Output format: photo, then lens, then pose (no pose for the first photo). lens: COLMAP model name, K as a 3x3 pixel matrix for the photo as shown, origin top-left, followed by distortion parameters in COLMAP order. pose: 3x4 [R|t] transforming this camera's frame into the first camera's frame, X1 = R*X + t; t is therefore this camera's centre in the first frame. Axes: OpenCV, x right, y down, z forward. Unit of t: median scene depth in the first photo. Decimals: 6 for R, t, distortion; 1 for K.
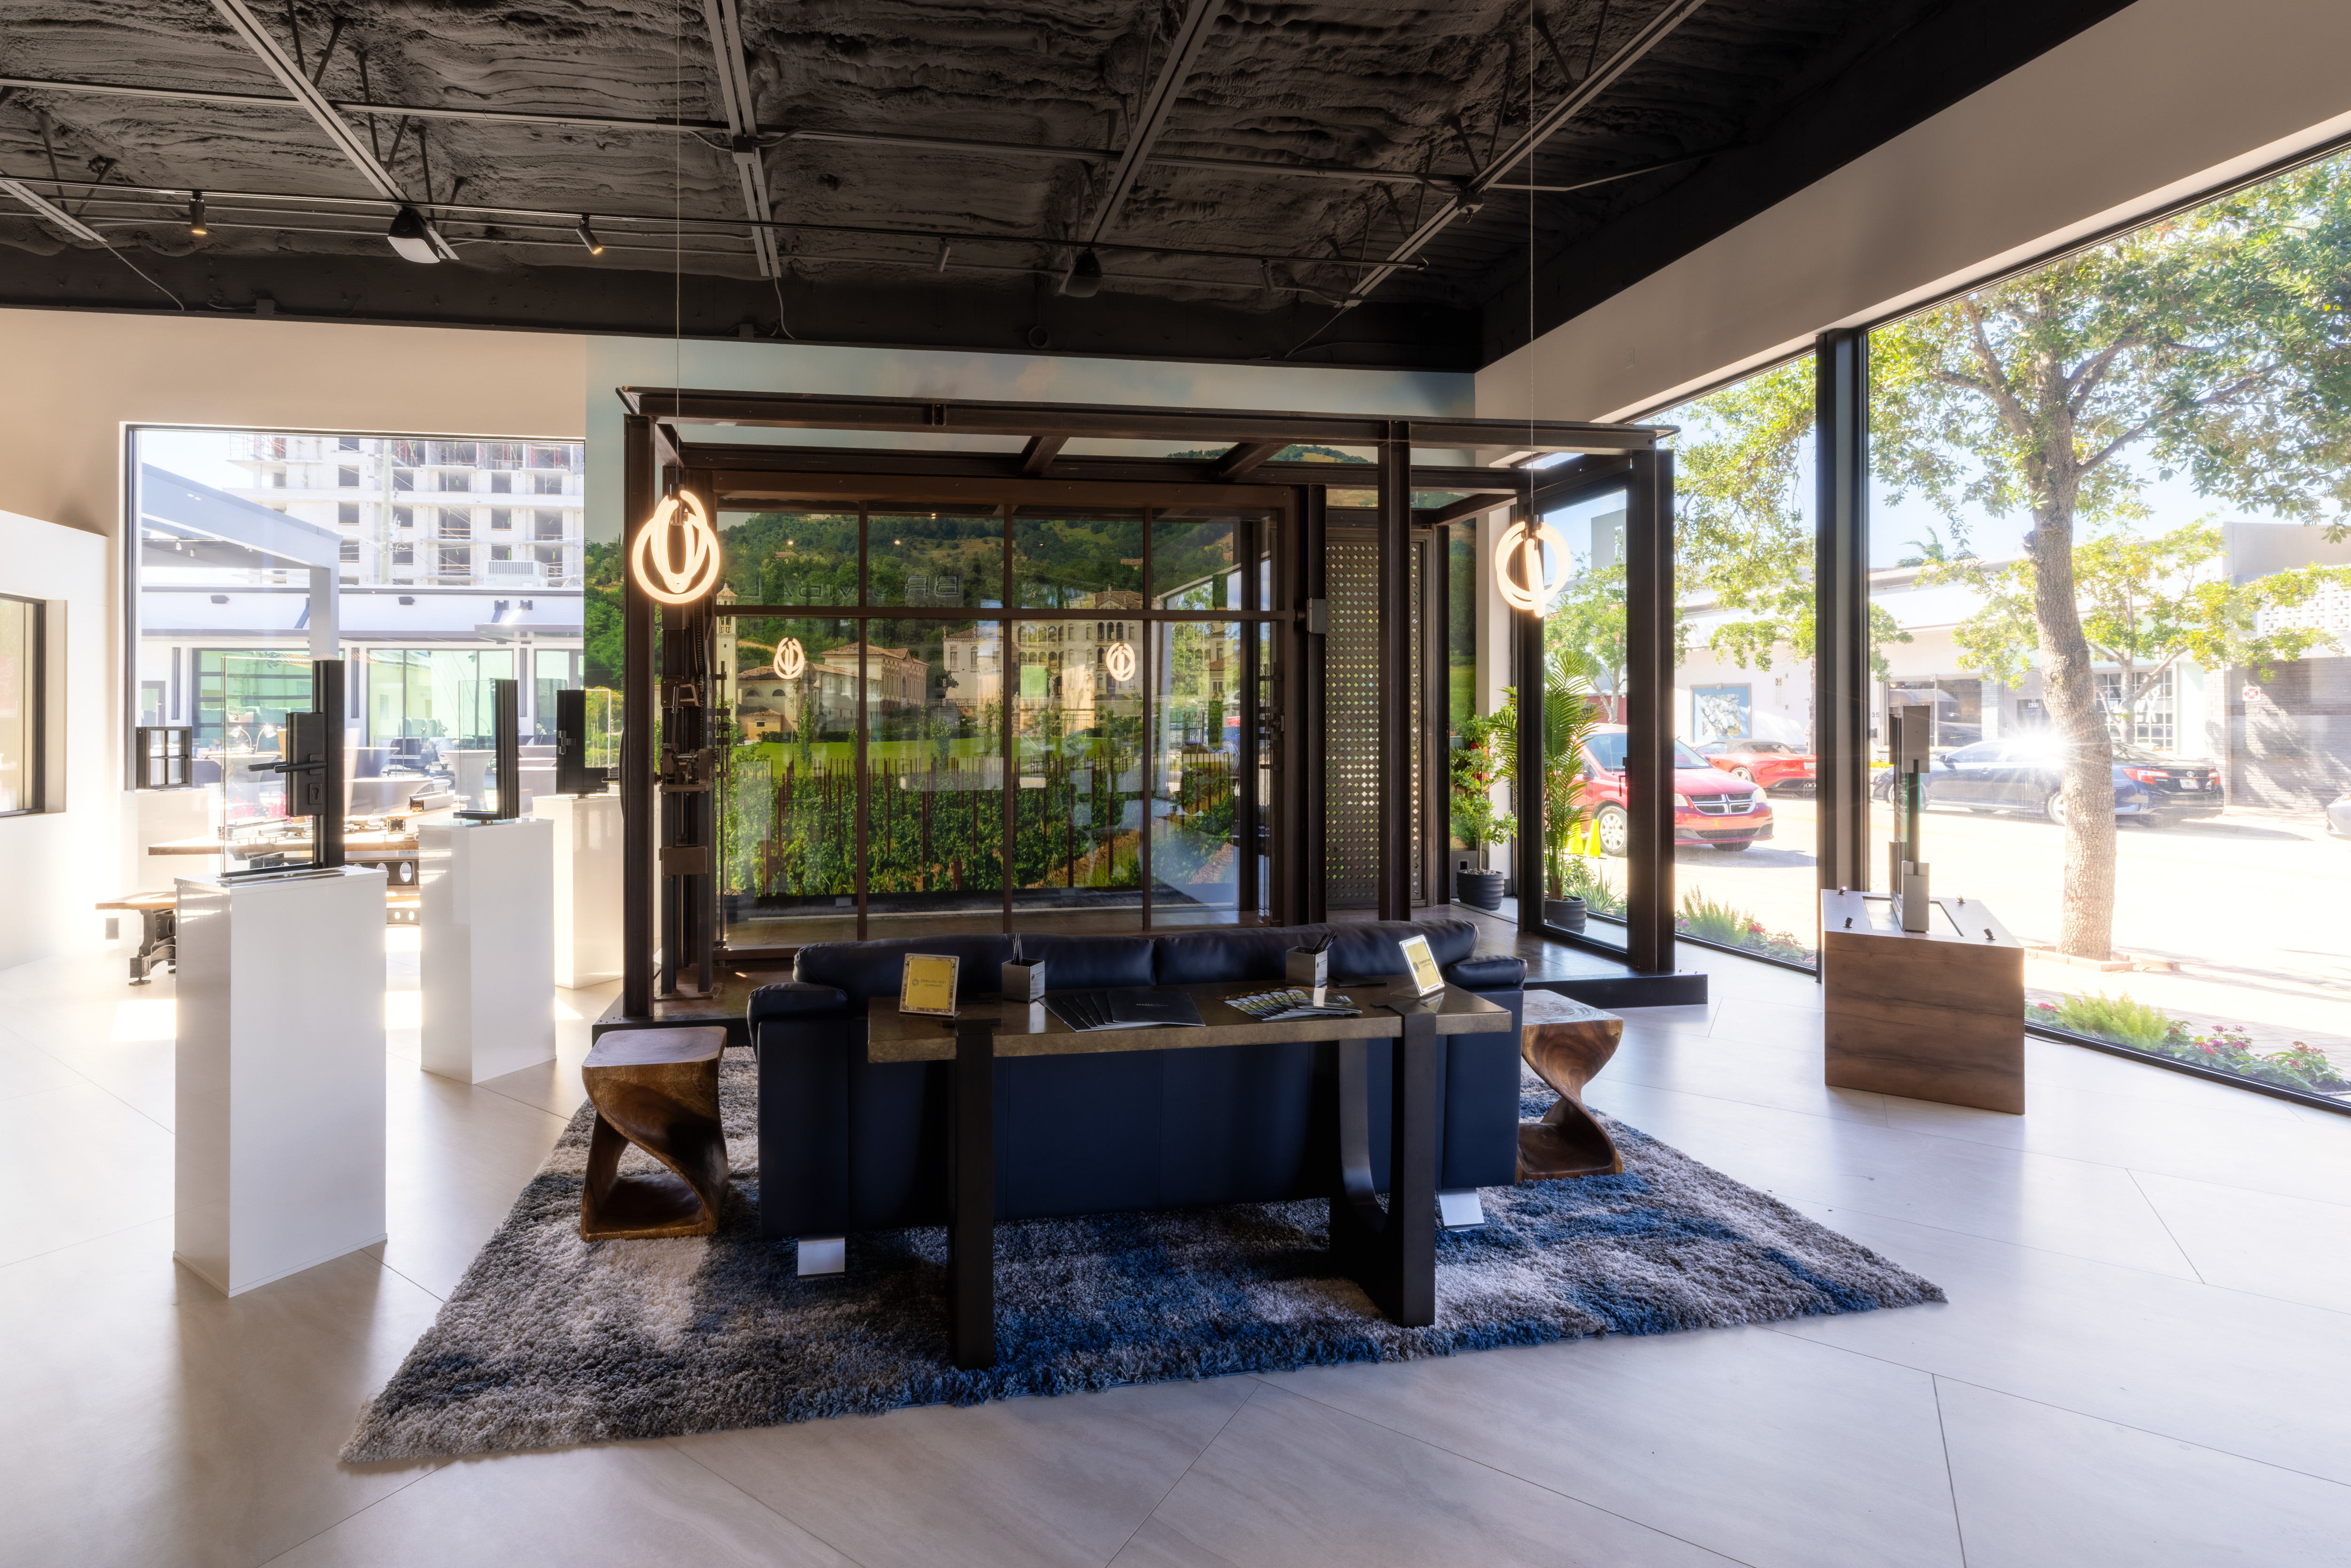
lens RADIAL K [[1086.7, 0, 1033.5], [0, 1086.7, 723.7], [0, 0, 1]] dist [-0.000921, 0.000299]
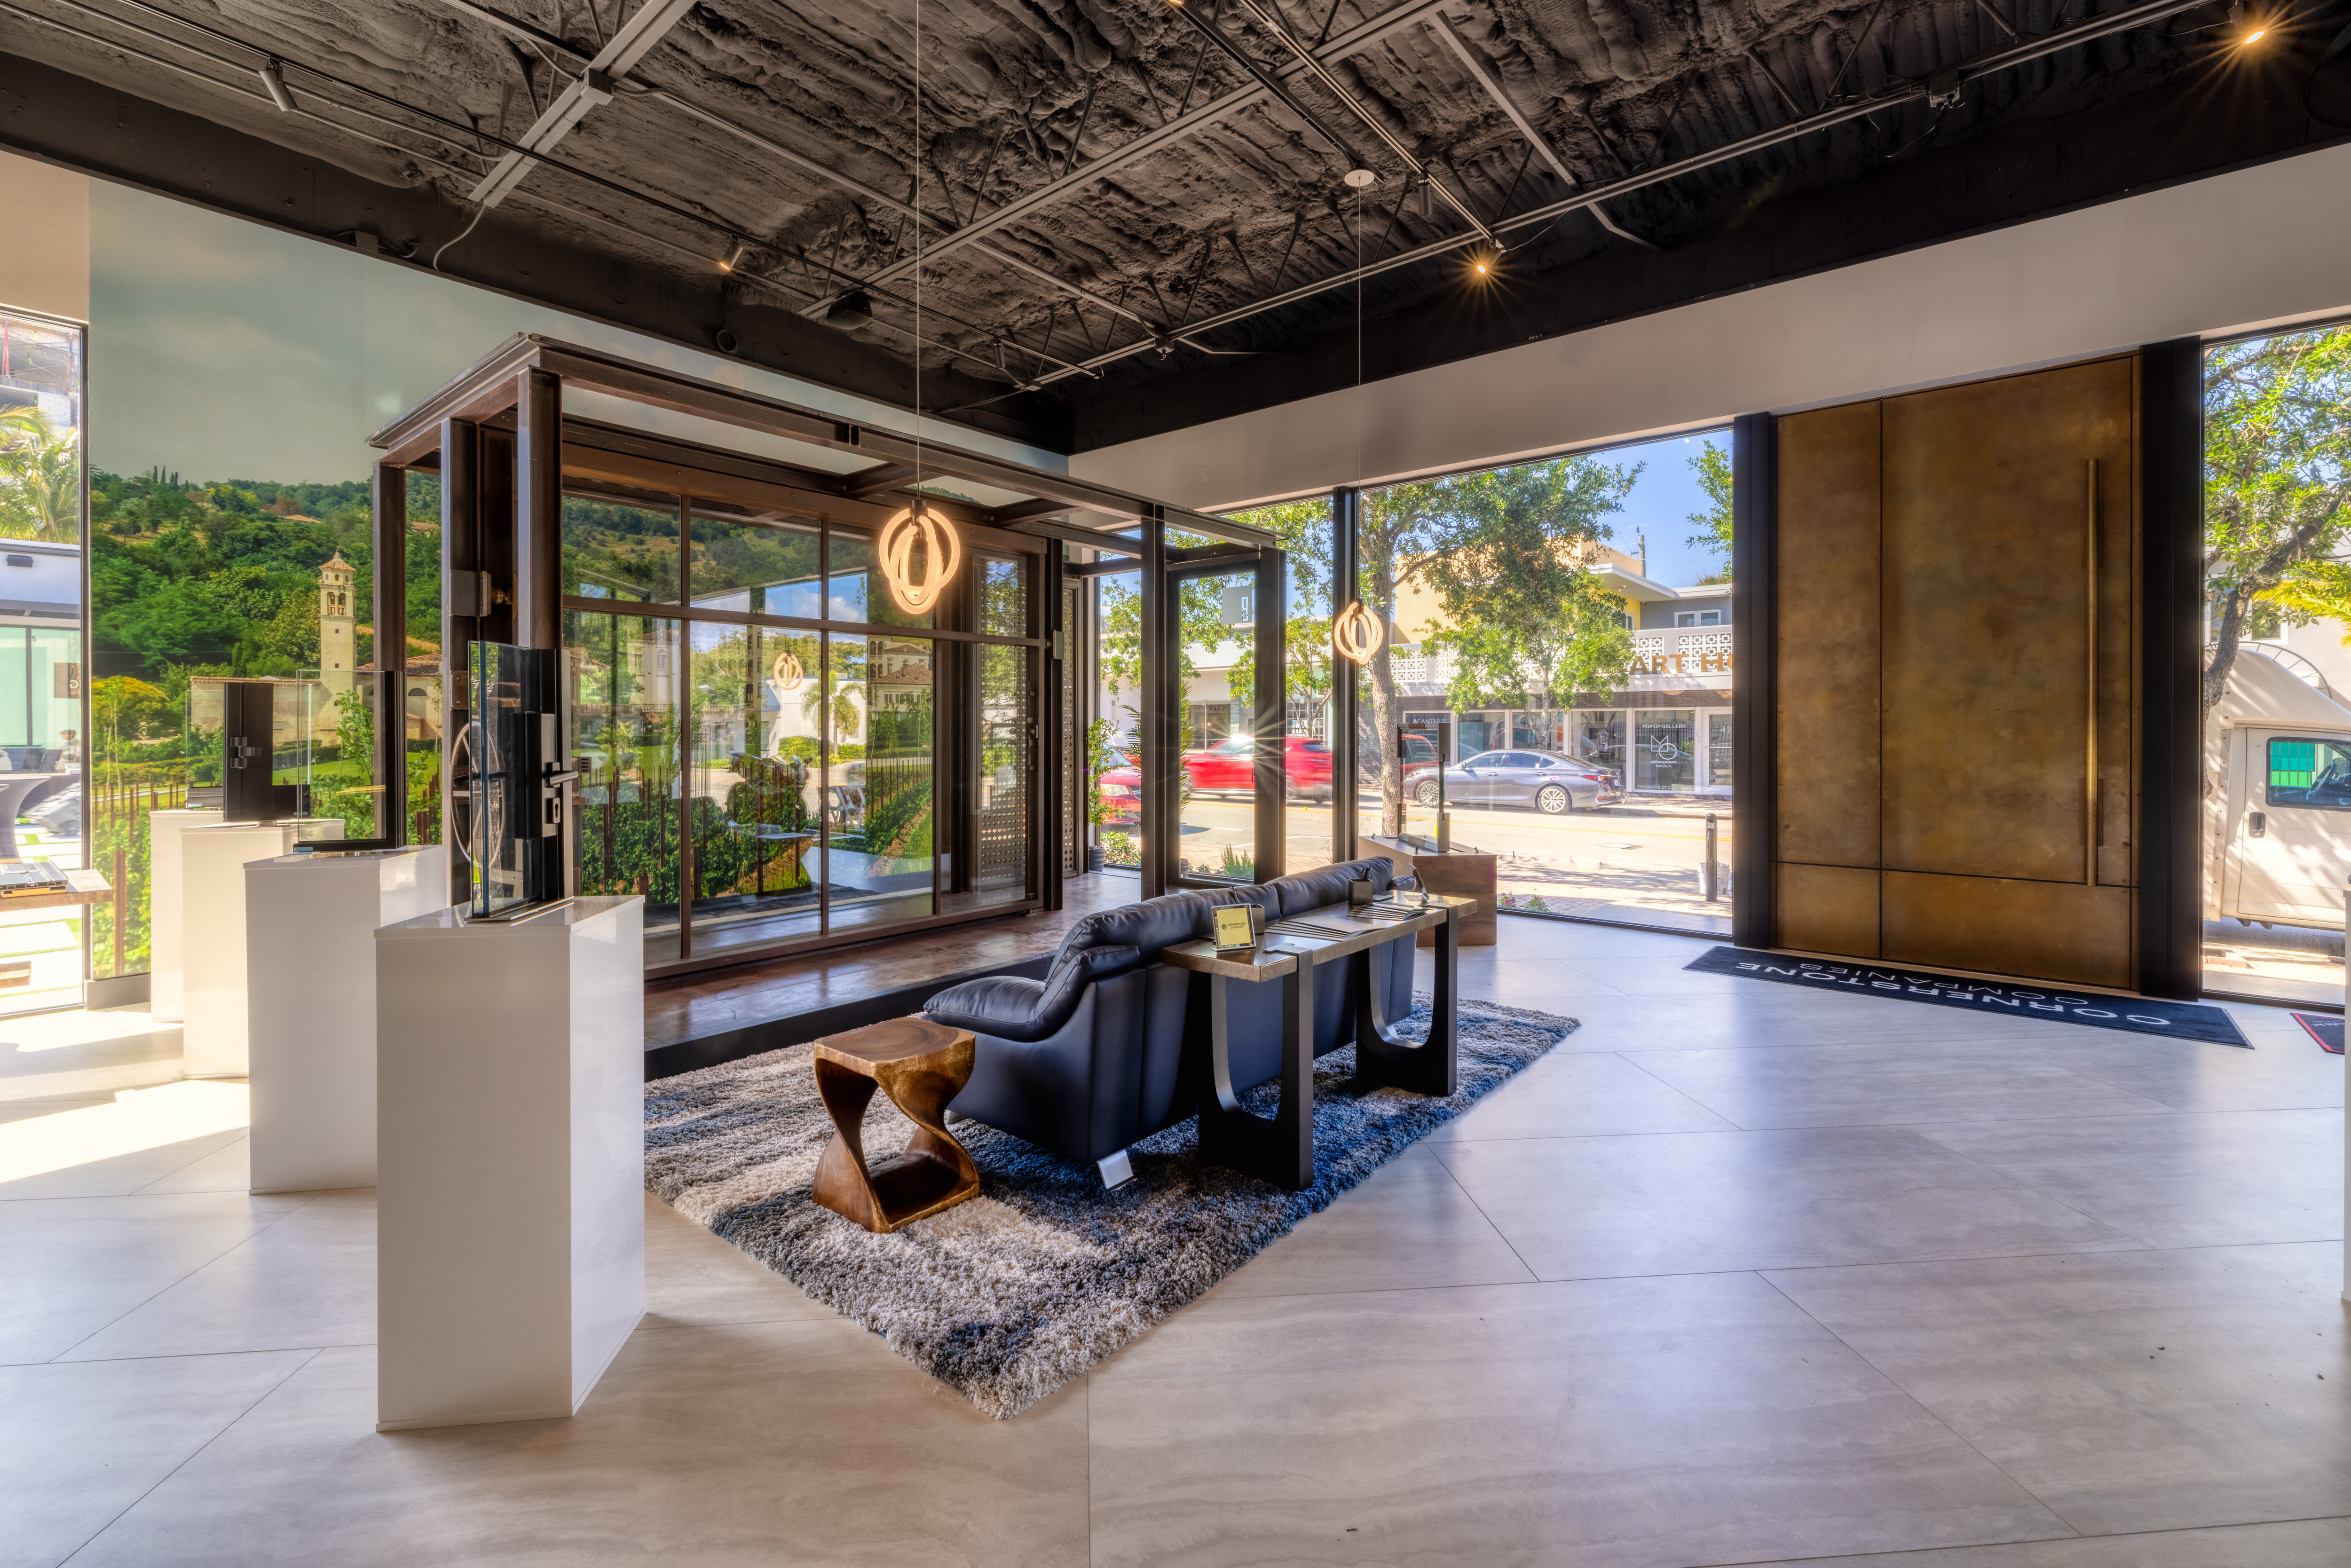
lens RADIAL K [[997.3, 0, 1178.3], [0, 997.3, 738.6], [0, 0, 1]] dist [0.003650, -0.000075]
pose [[0.750207, -0.000830, 0.661203, -0.303113], [-0.002486, 0.999989, 0.004075, 0.002444], [-0.661199, -0.004701, 0.750196, 0.042841]]
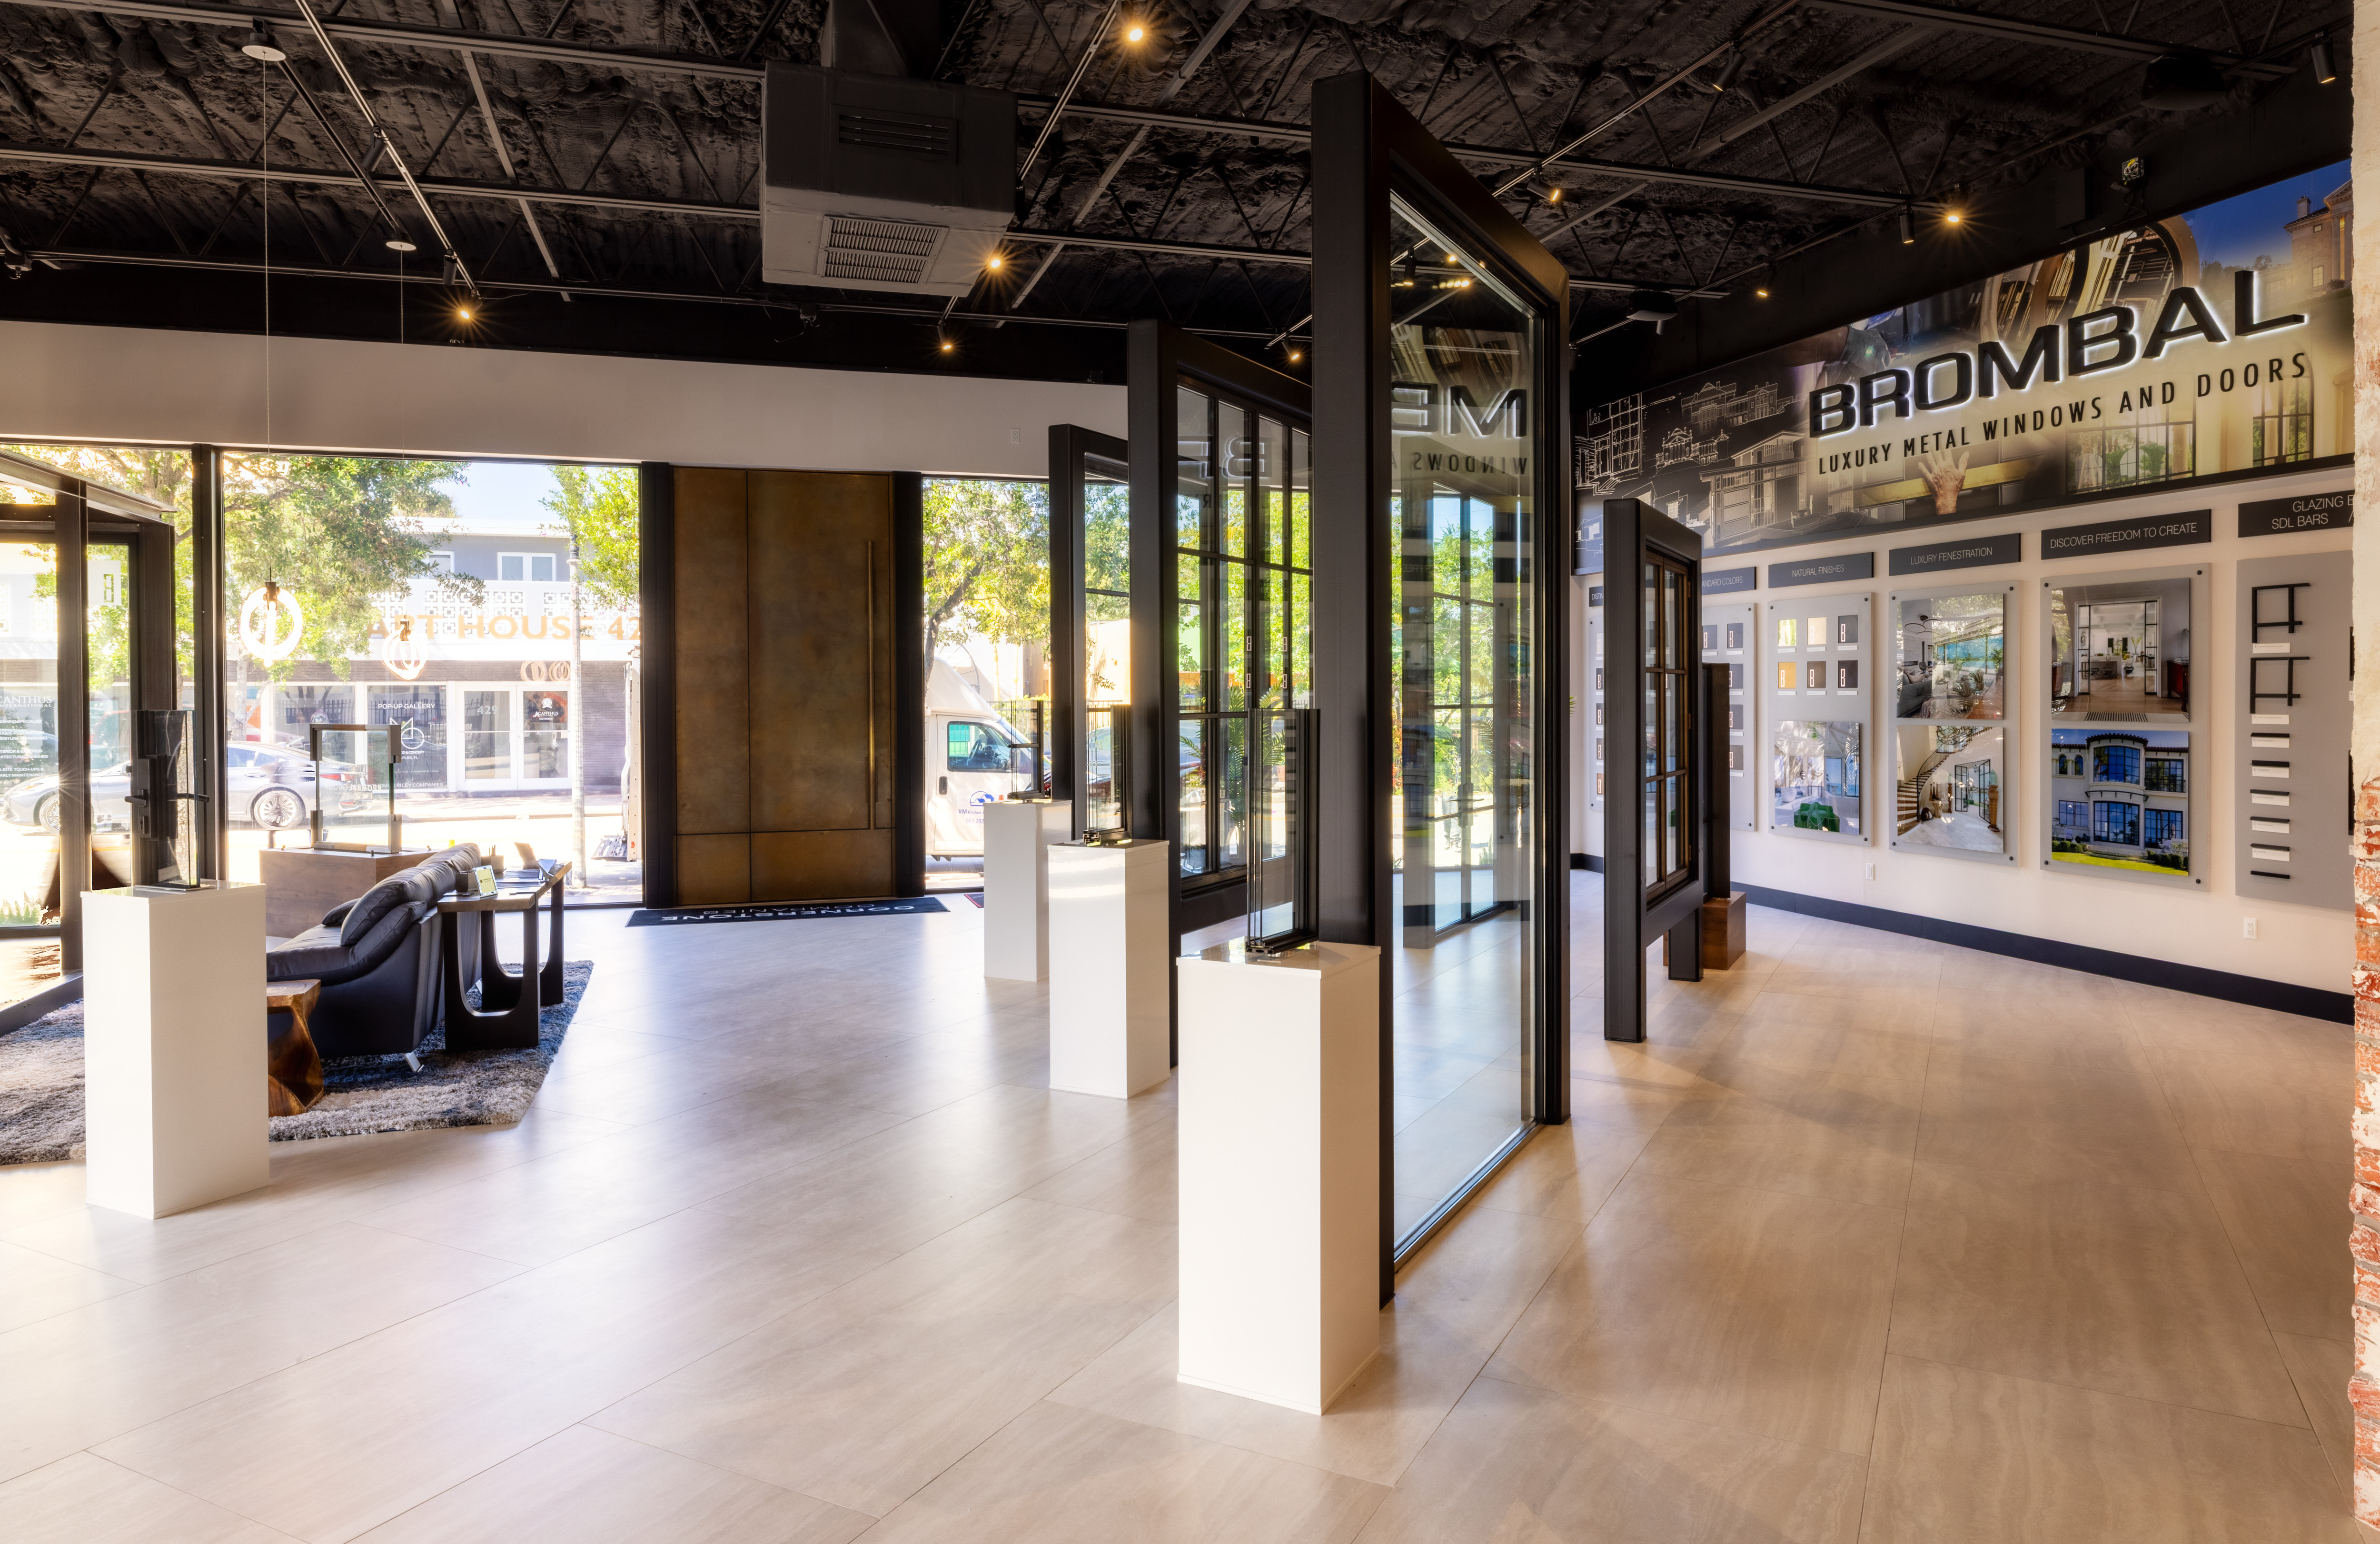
lens RADIAL K [[1476.0, 0, 1177.6], [0, 1476.0, 712.9], [0, 0, 1]] dist [-0.006333, -0.000973]
pose [[-0.139760, -0.005278, 0.990171, -0.913473], [0.007384, 0.999952, 0.006373, -0.020834], [-0.990158, 0.008202, -0.139715, 0.044832]]
